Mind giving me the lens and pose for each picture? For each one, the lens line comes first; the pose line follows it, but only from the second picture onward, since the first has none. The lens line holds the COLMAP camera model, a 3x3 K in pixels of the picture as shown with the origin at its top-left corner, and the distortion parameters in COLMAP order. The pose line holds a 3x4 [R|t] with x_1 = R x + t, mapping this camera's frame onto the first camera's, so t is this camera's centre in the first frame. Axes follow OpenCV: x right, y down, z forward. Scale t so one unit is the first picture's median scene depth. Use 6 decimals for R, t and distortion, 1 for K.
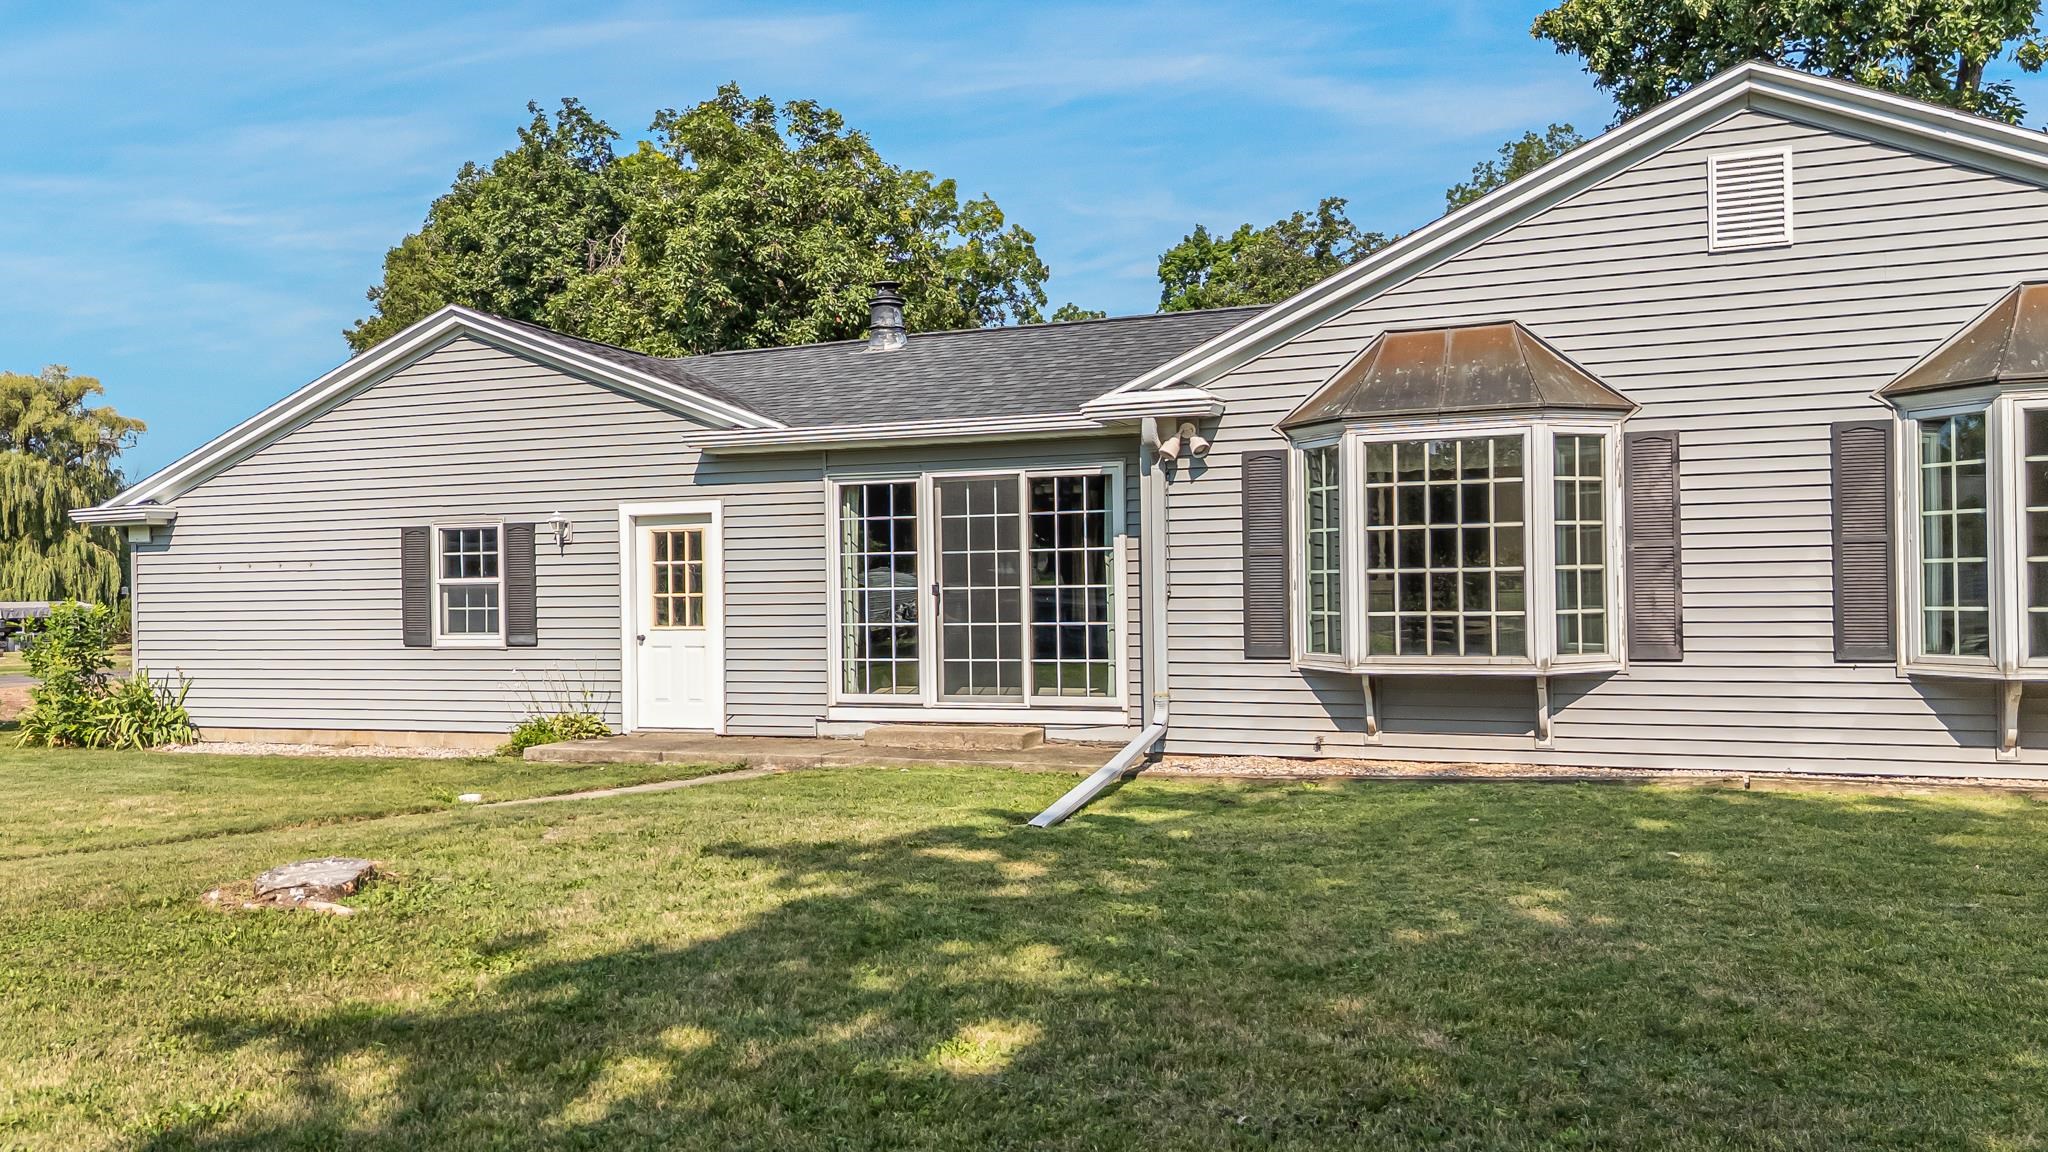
lens RADIAL K [[1558.3, 0, 1037.2], [0, 1558.3, 581.6], [0, 0, 1]] dist [0.071657, -0.010273]
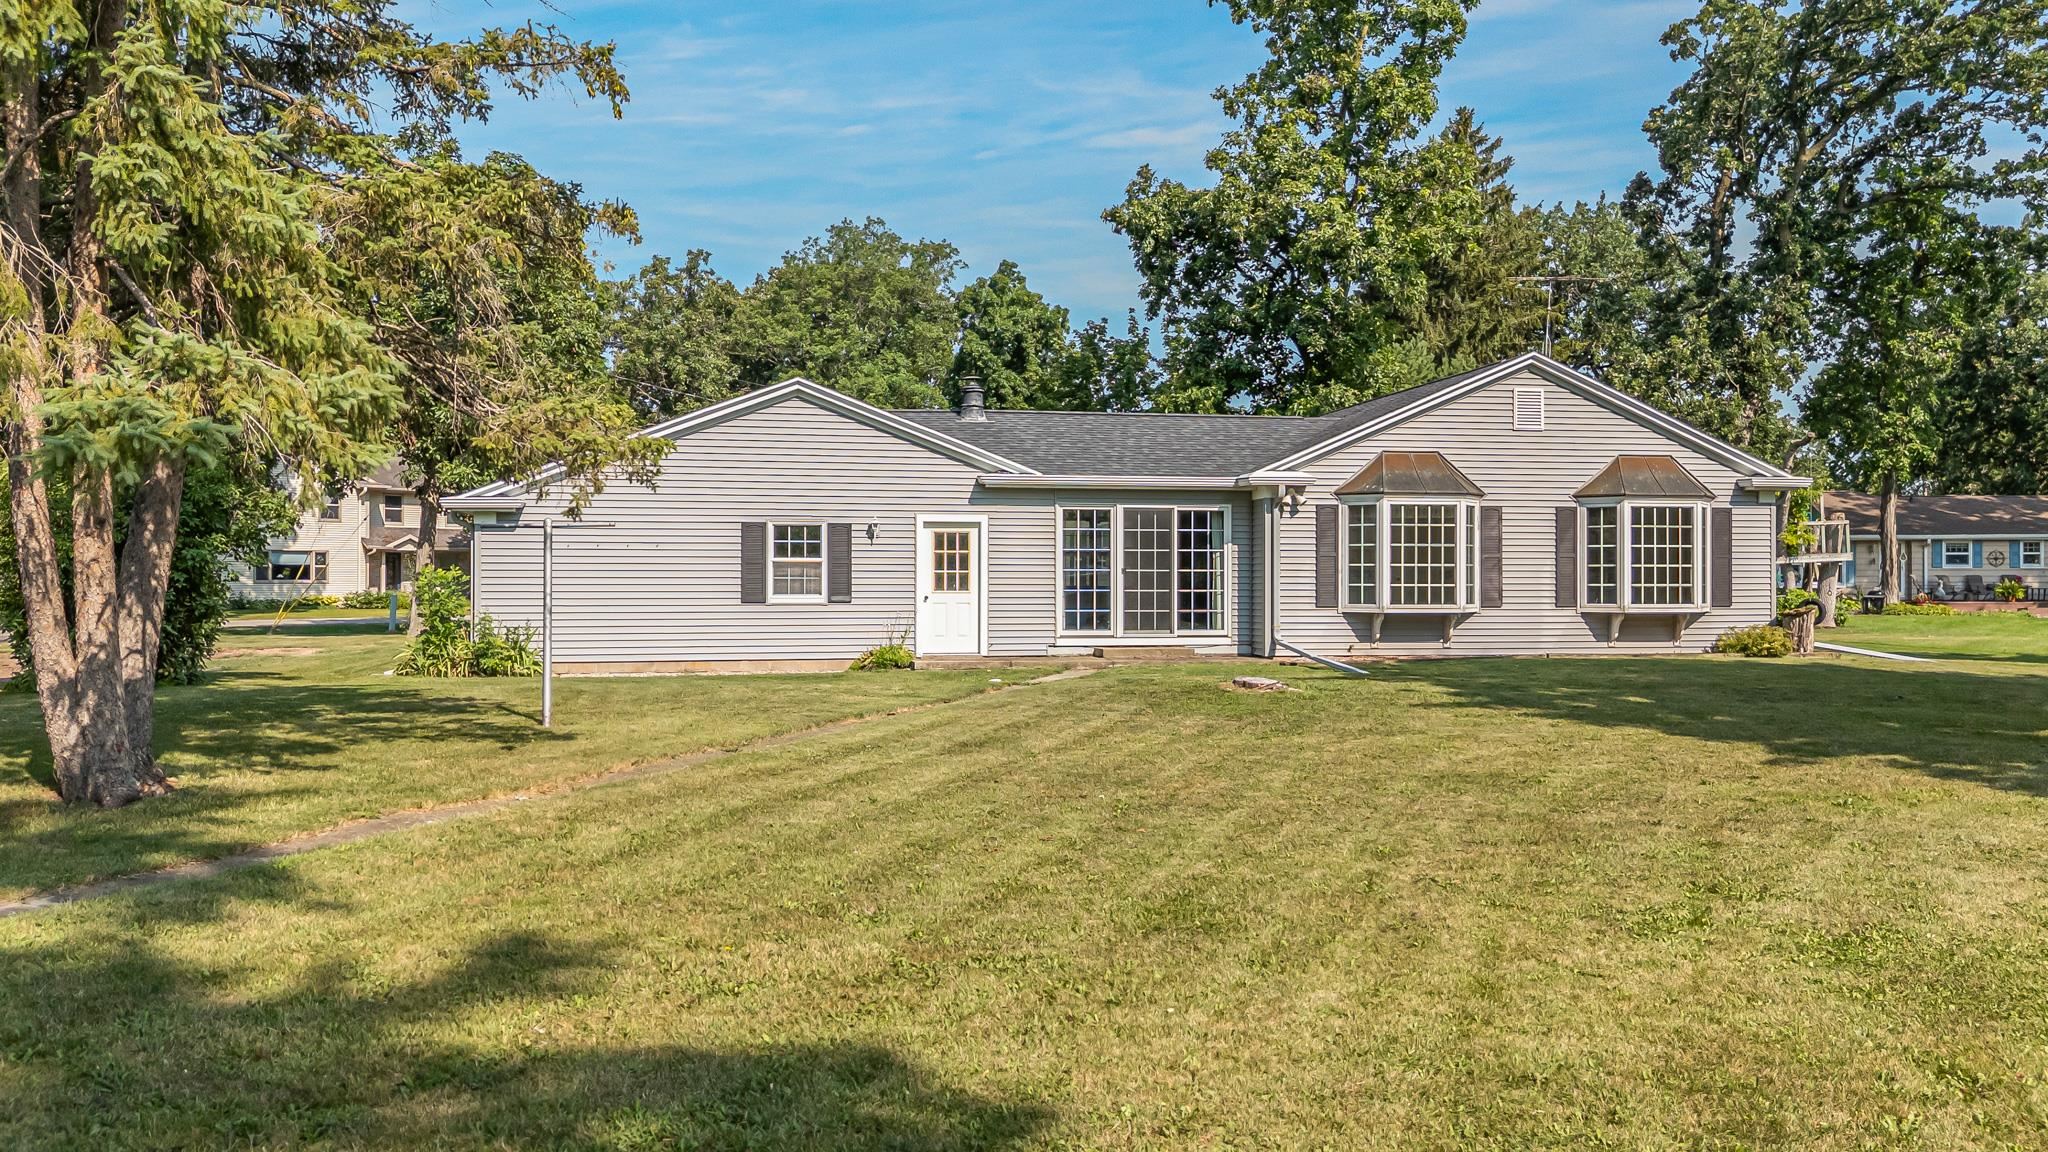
lens RADIAL K [[1518.5, 0, 1028.7], [0, 1518.5, 588.5], [0, 0, 1]] dist [0.069725, -0.048462]
pose [[0.846692, 0.015859, 0.531847, -1.072005], [-0.014763, 0.999871, -0.006312, 0.037429], [-0.531879, -0.002507, 0.846817, -0.403732]]
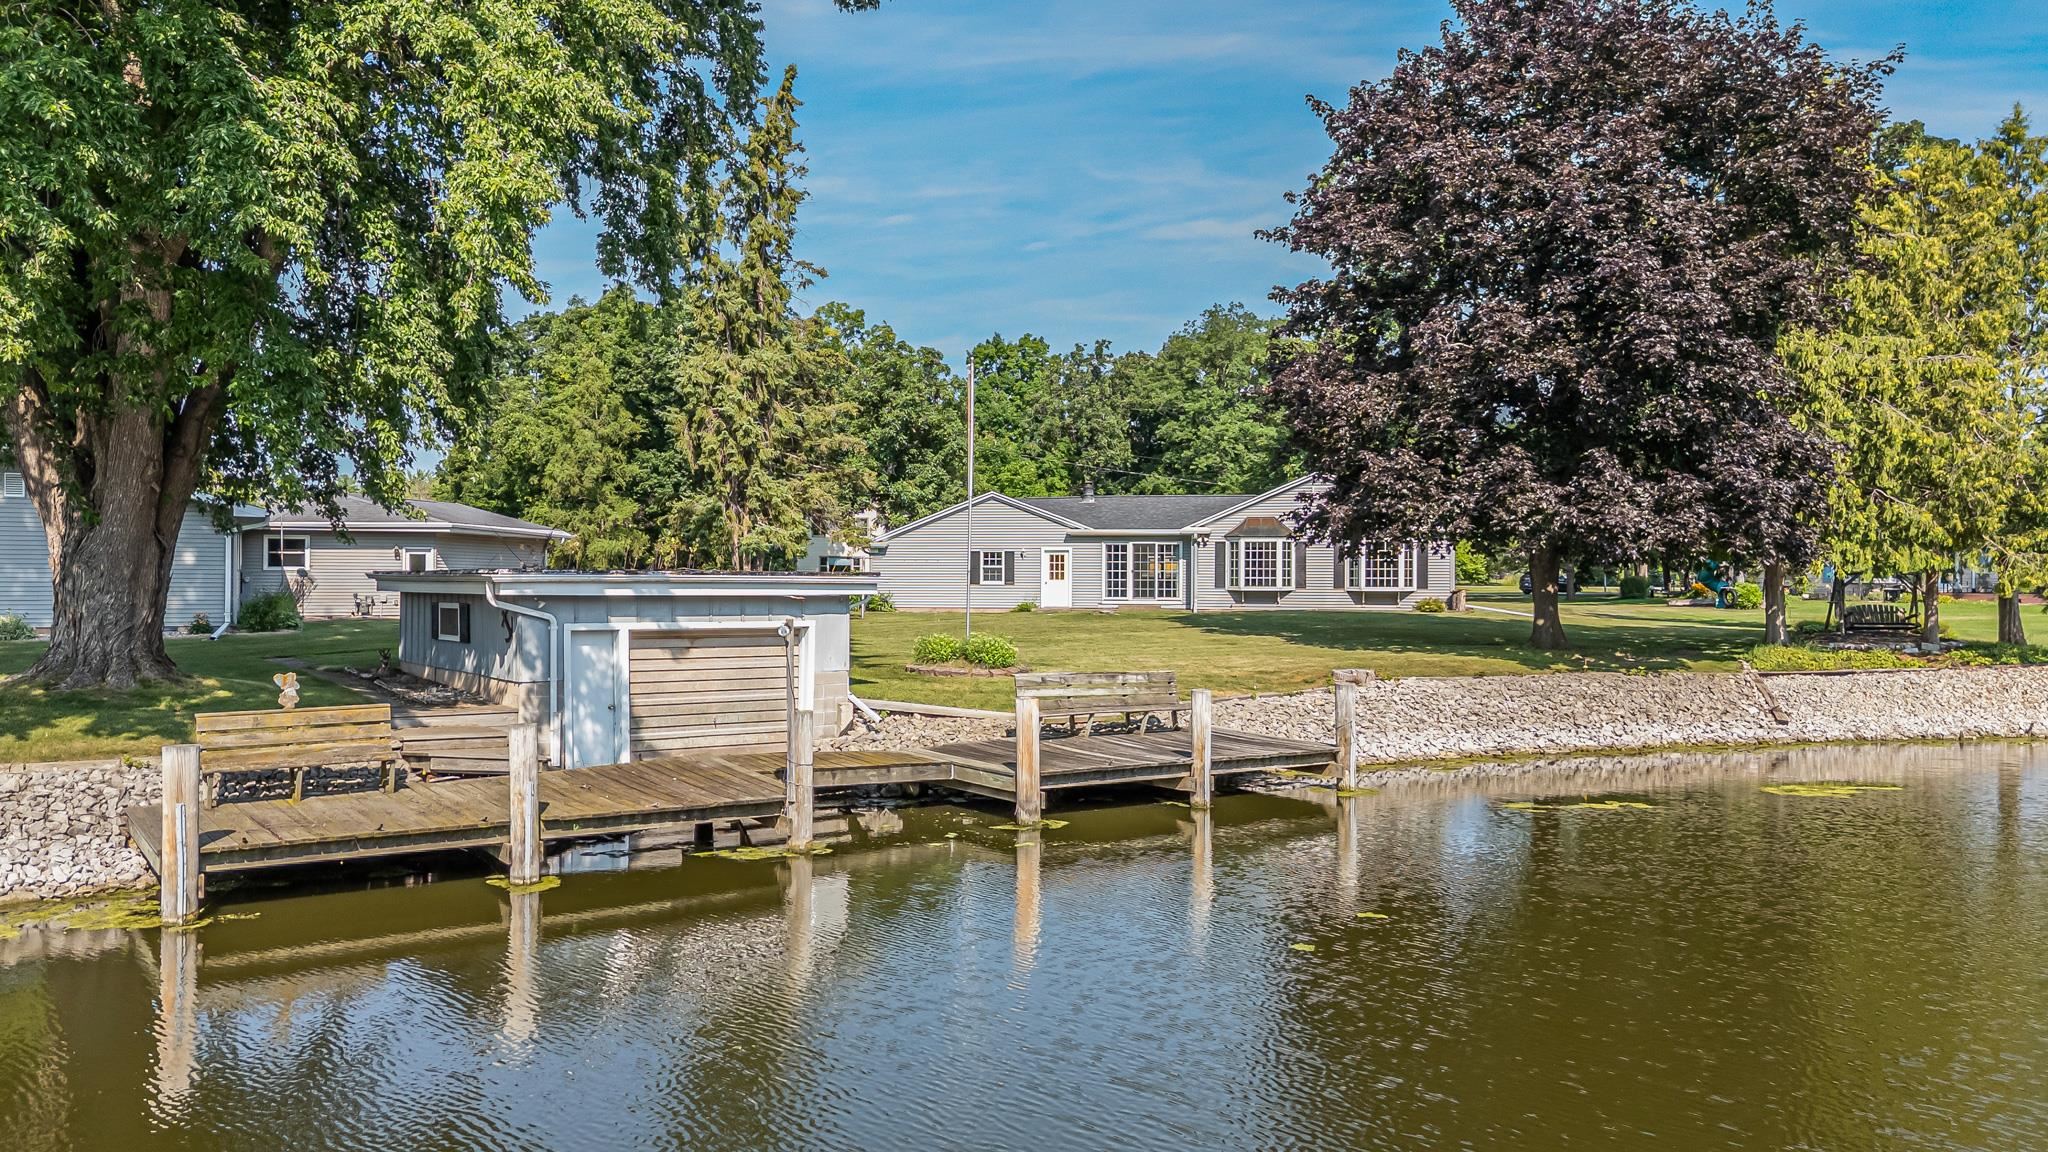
lens RADIAL K [[1518.5, 0, 1028.7], [0, 1518.5, 588.5], [0, 0, 1]] dist [0.069725, -0.048462]
pose [[0.976869, 0.019152, 0.212981, -1.157967], [-0.020216, 0.999792, 0.002821, 0.043772], [-0.212883, -0.007061, 0.977052, -2.767016]]
